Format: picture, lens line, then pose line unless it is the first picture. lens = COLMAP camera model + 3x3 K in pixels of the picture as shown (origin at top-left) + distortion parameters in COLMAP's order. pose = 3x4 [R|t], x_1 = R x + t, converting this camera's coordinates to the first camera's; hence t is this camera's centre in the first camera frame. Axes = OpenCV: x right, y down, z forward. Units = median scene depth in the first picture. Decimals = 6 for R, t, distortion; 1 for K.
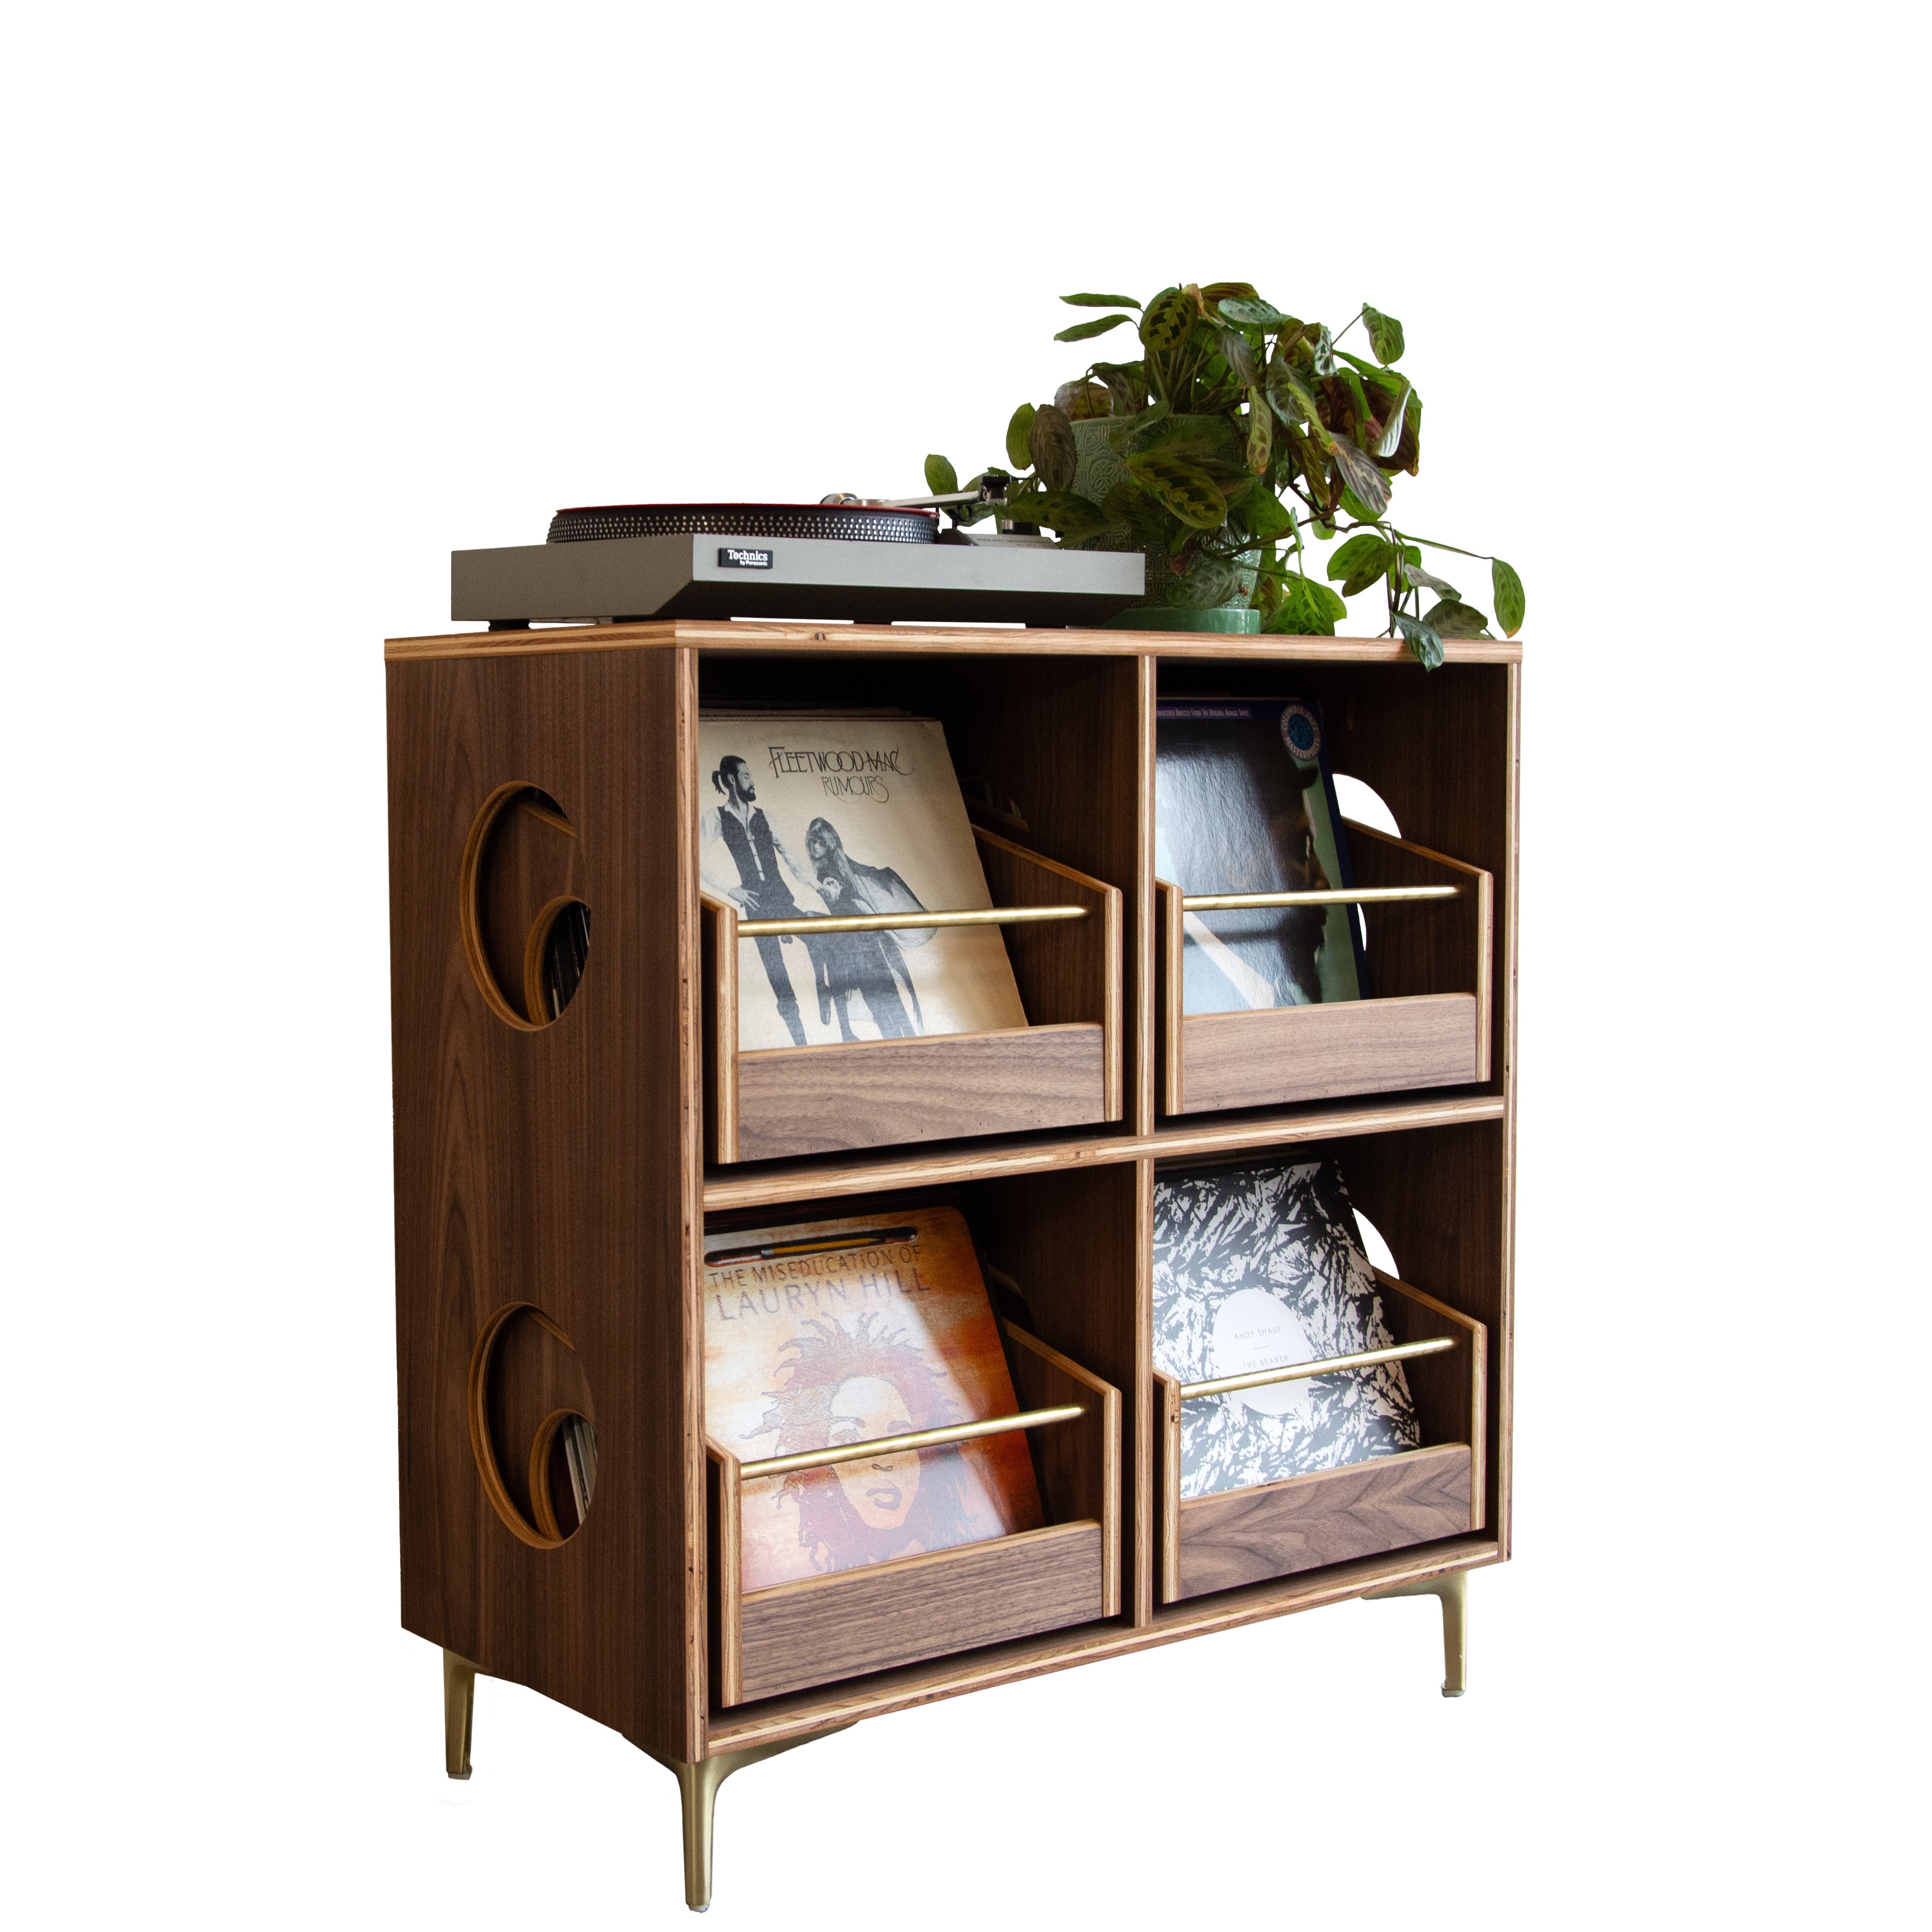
lens RADIAL K [[3059.7, 0, 824.8], [0, 3059.7, 957.6], [0, 0, 1]] dist [0.021946, 0.000000]
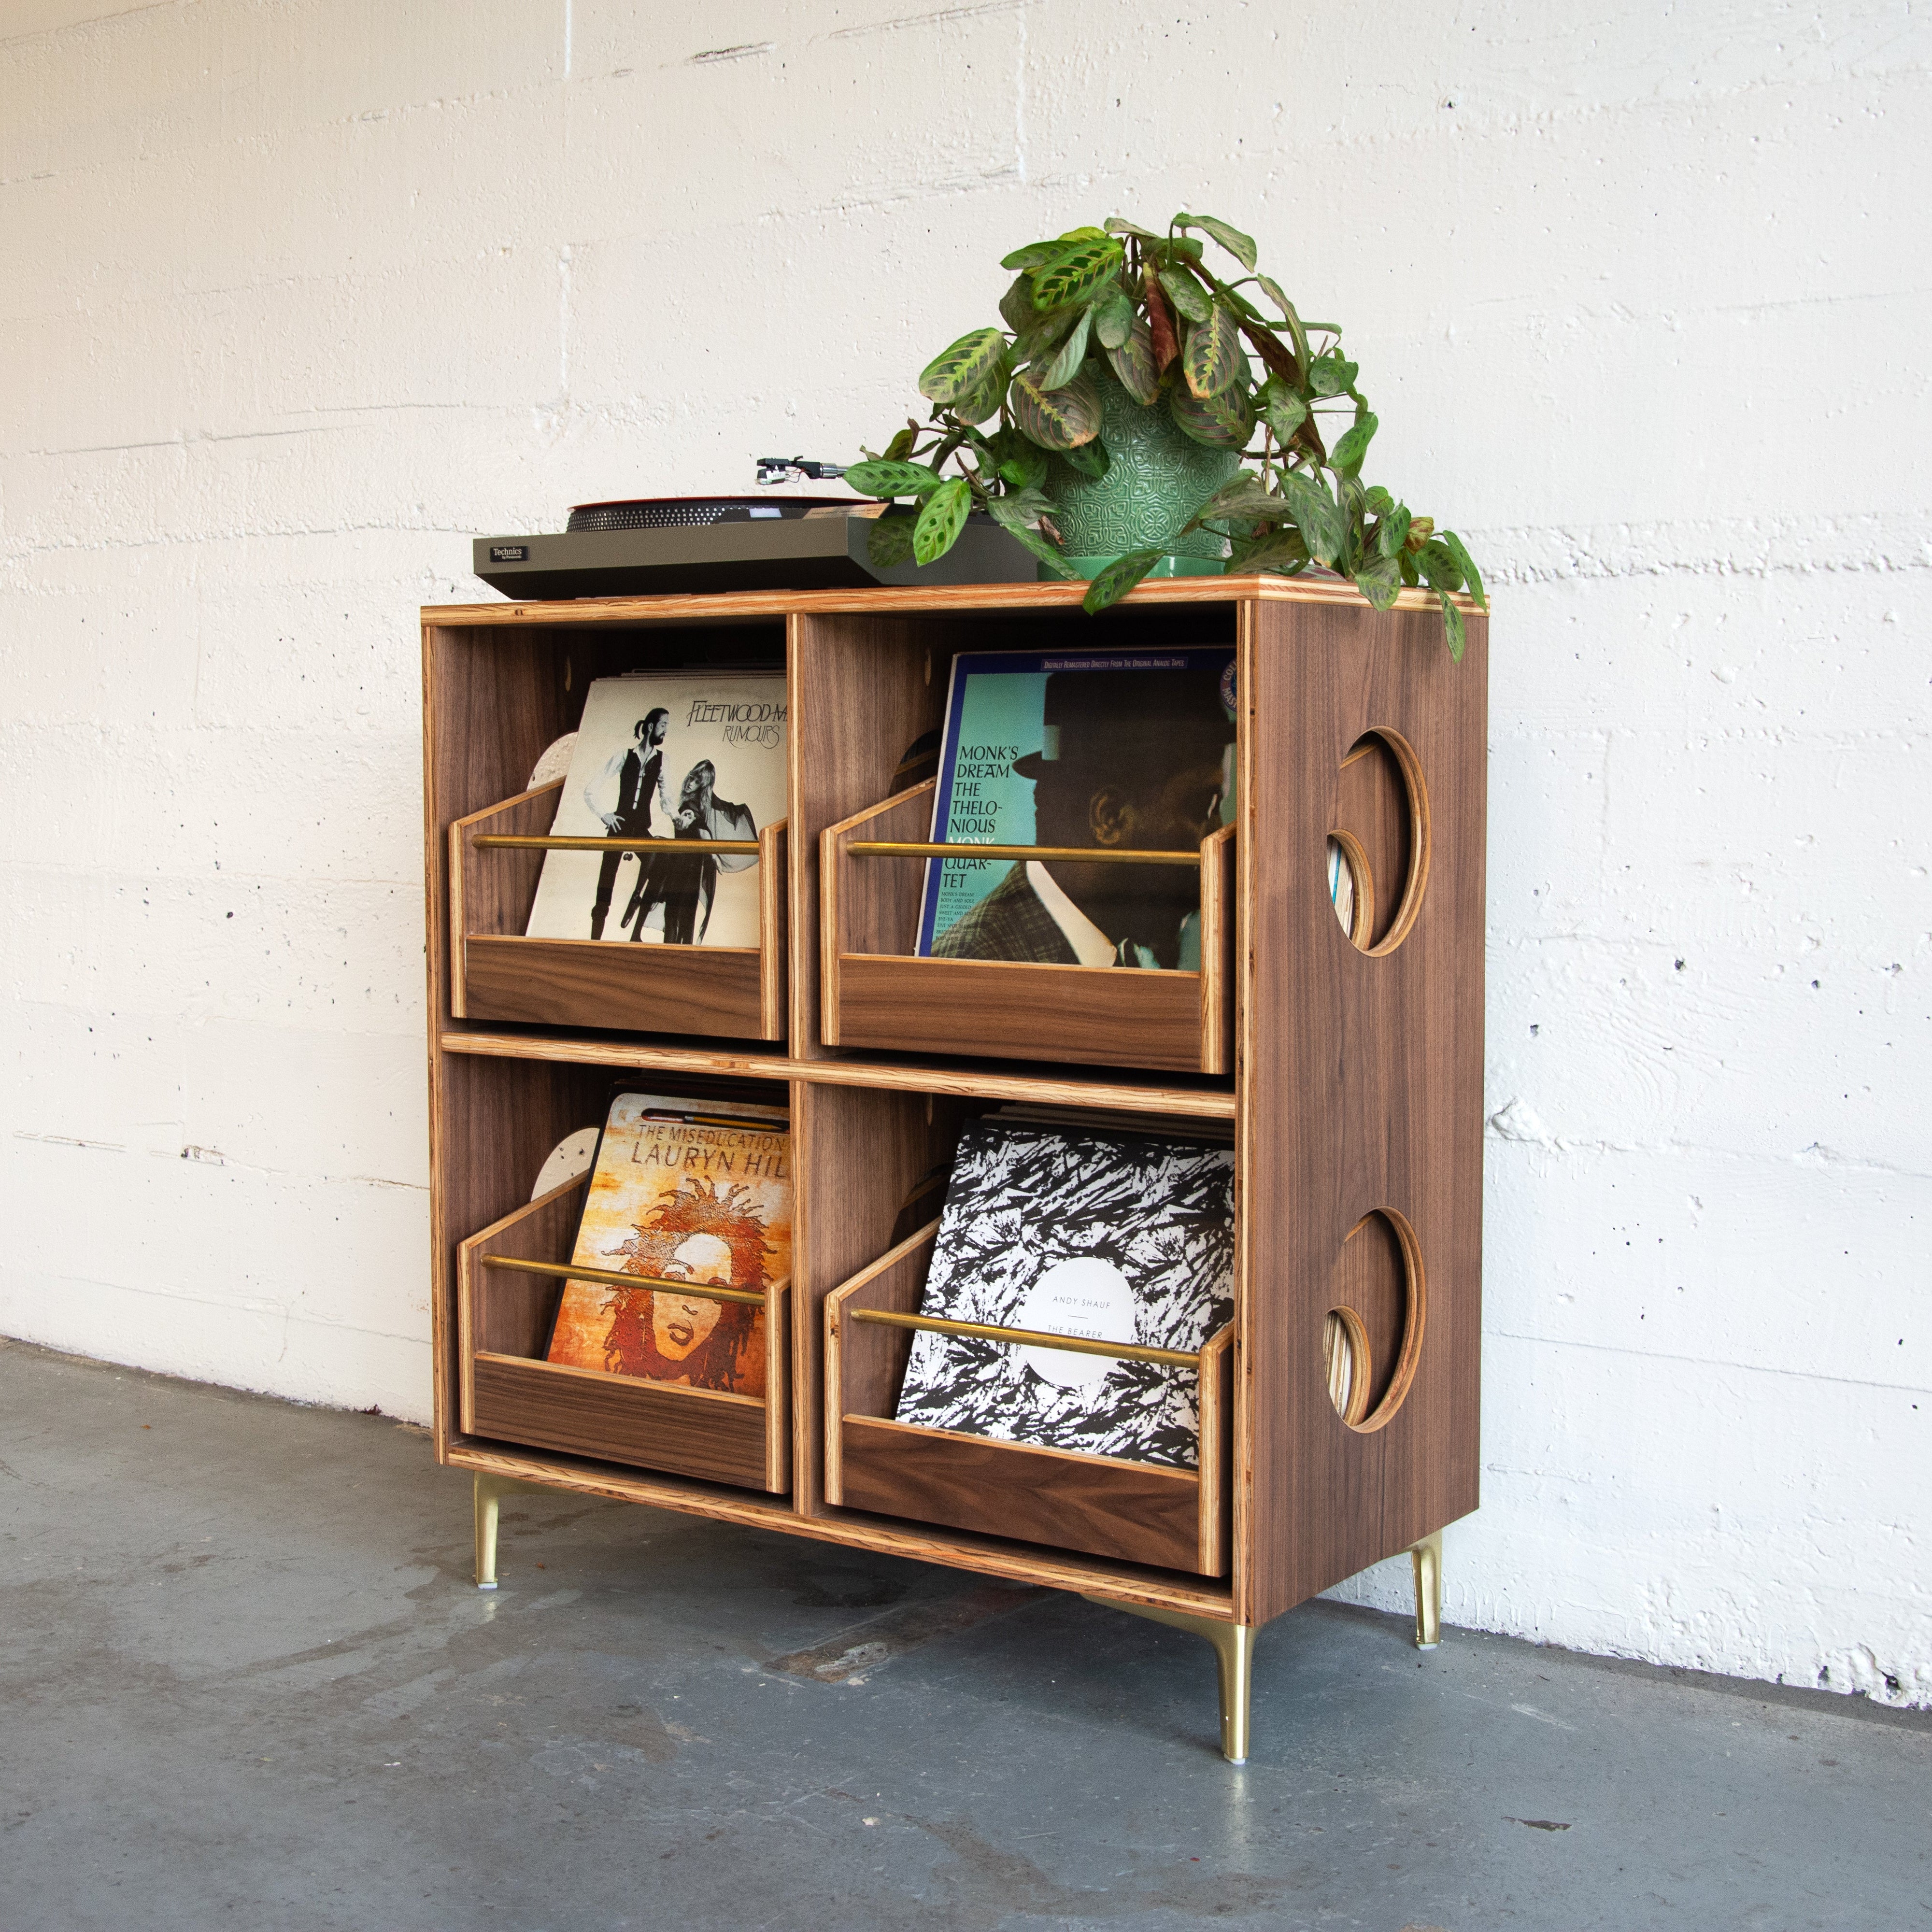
lens RADIAL K [[2879.7, 0, 949.0], [0, 2879.7, 947.9], [0, 0, 1]] dist [-0.014638, 0.000000]
pose [[0.305385, 0.073343, -0.949400, 1.087578], [-0.068185, 0.996154, 0.055023, -0.040564], [0.949785, 0.047932, 0.309212, 0.739742]]
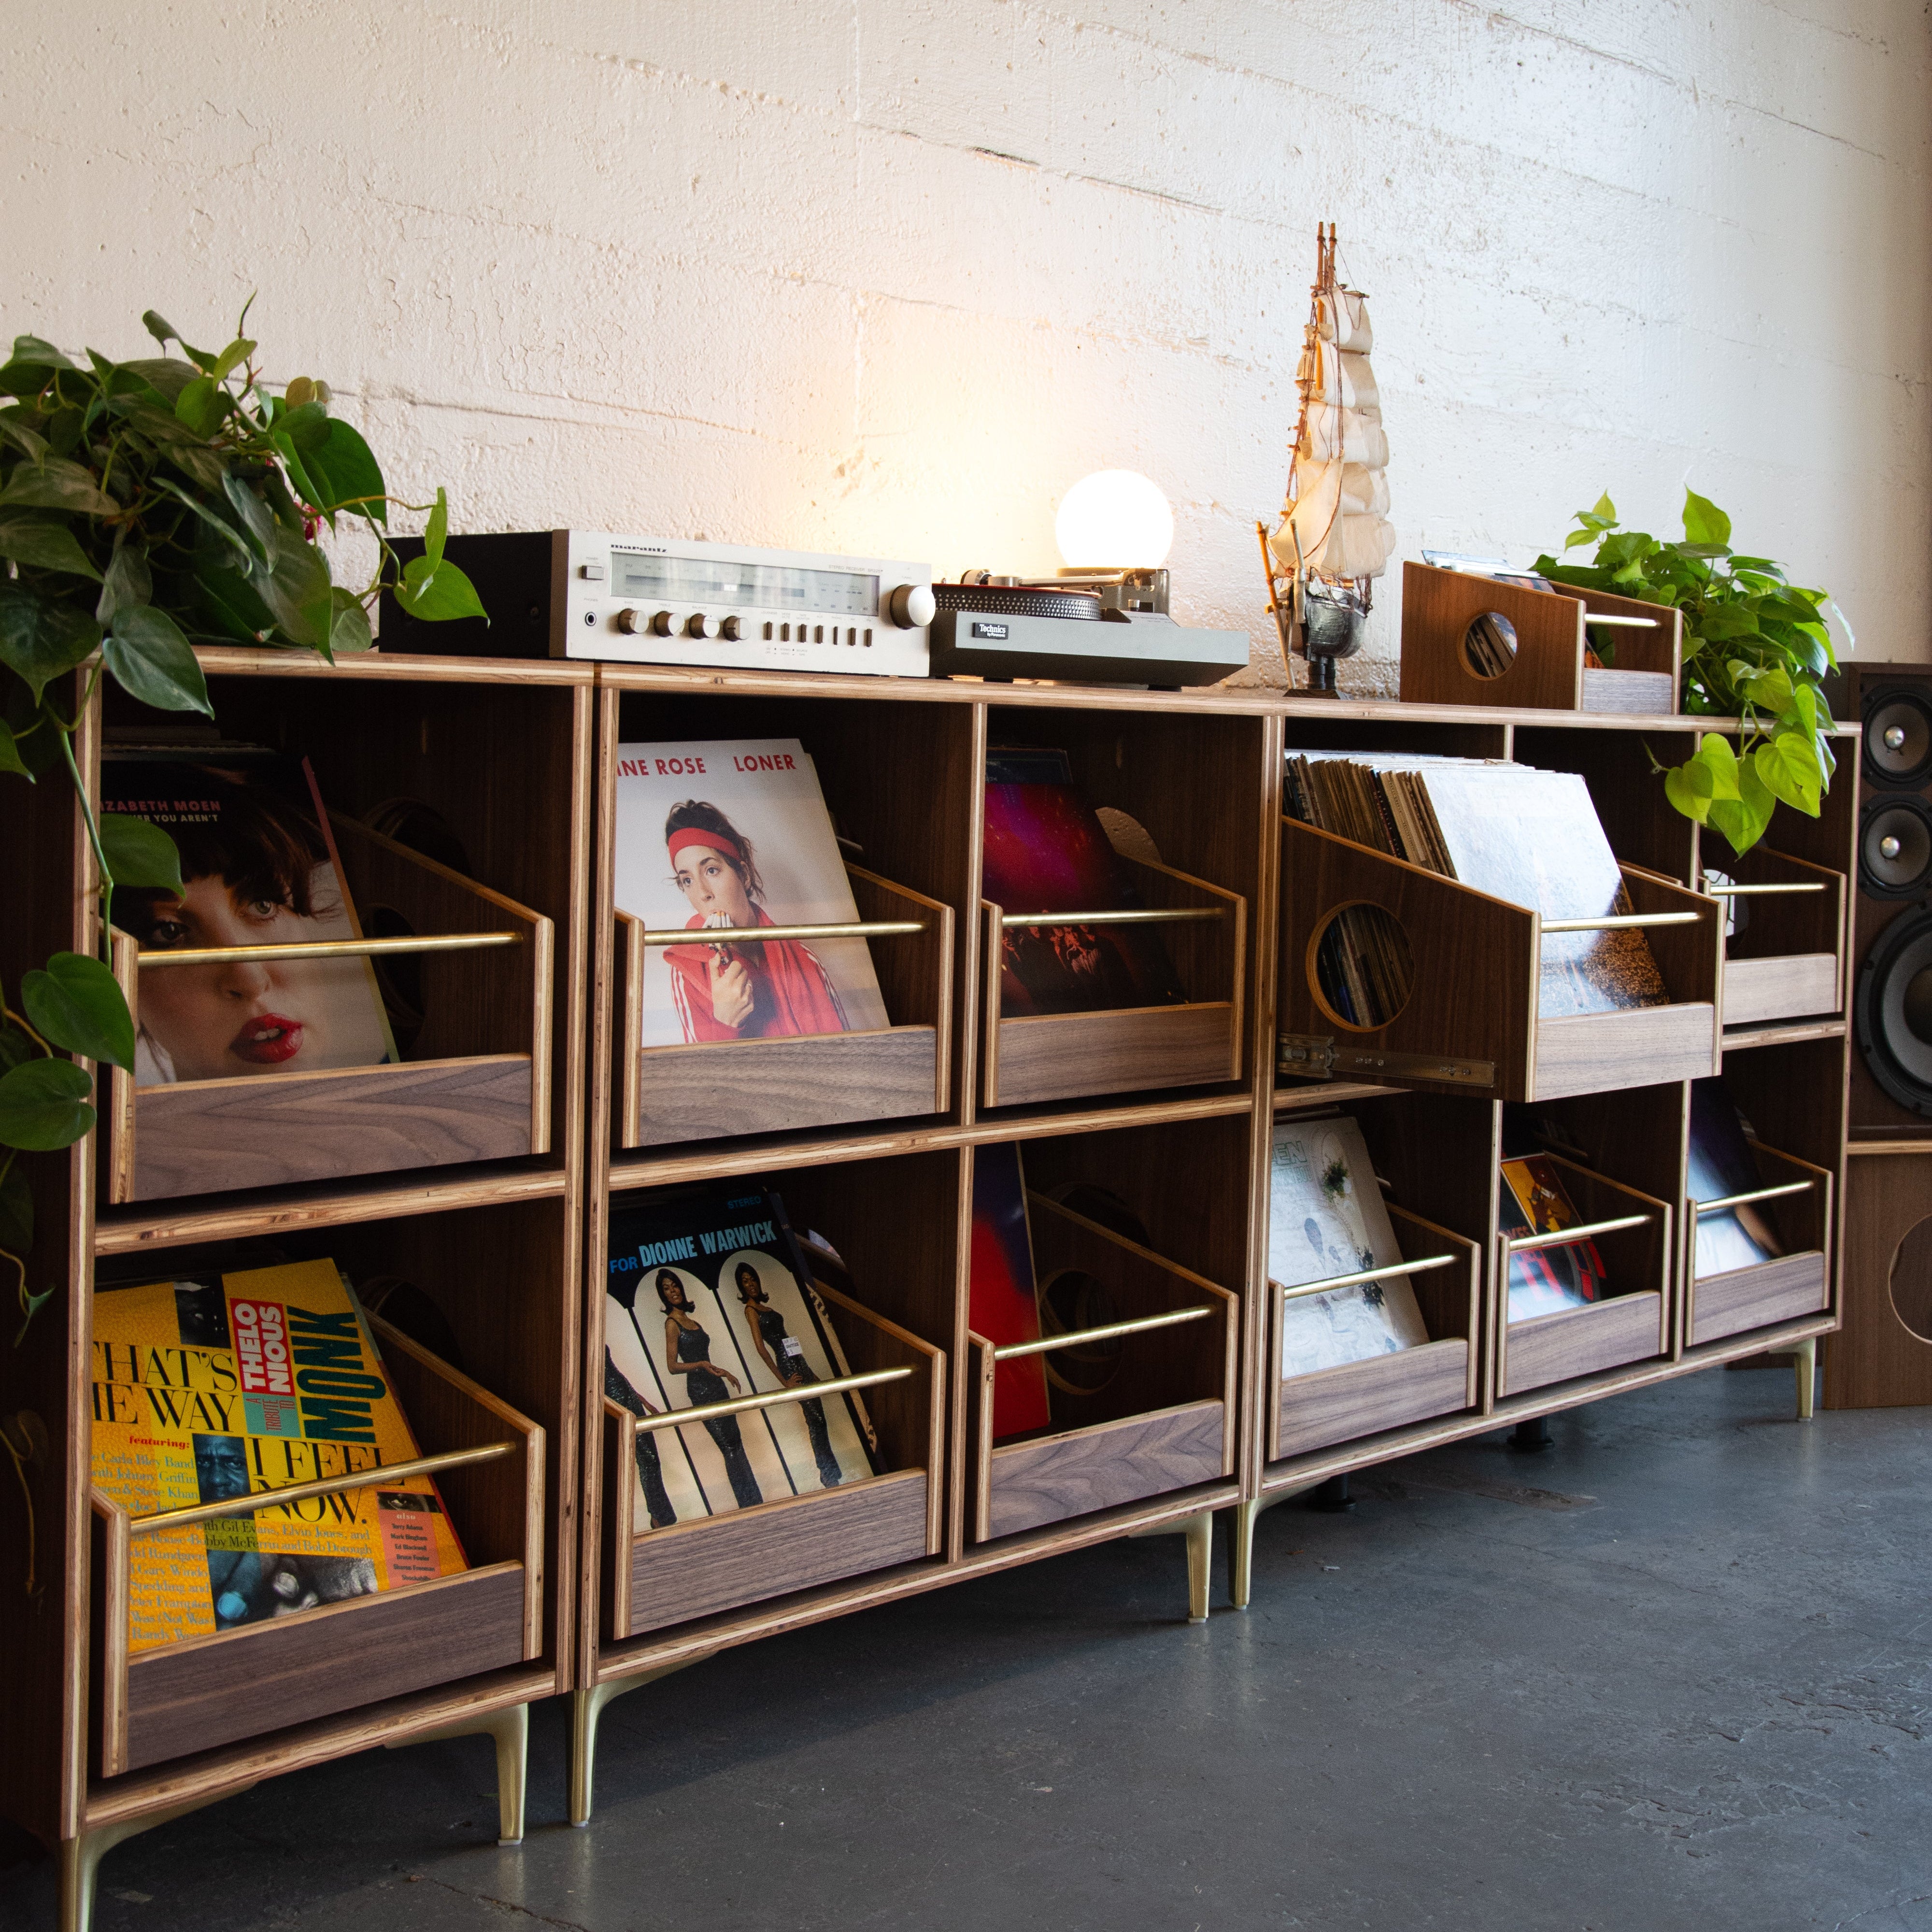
lens RADIAL K [[2970.5, 0, 906.1], [0, 2970.5, 903.4], [0, 0, 1]] dist [0.050548, 0.000000]
pose [[0.984969, 0.011862, 0.172324, -0.109177], [-0.007157, 0.999585, -0.027900, 0.006816], [-0.172584, 0.026247, 0.984645, -0.081771]]
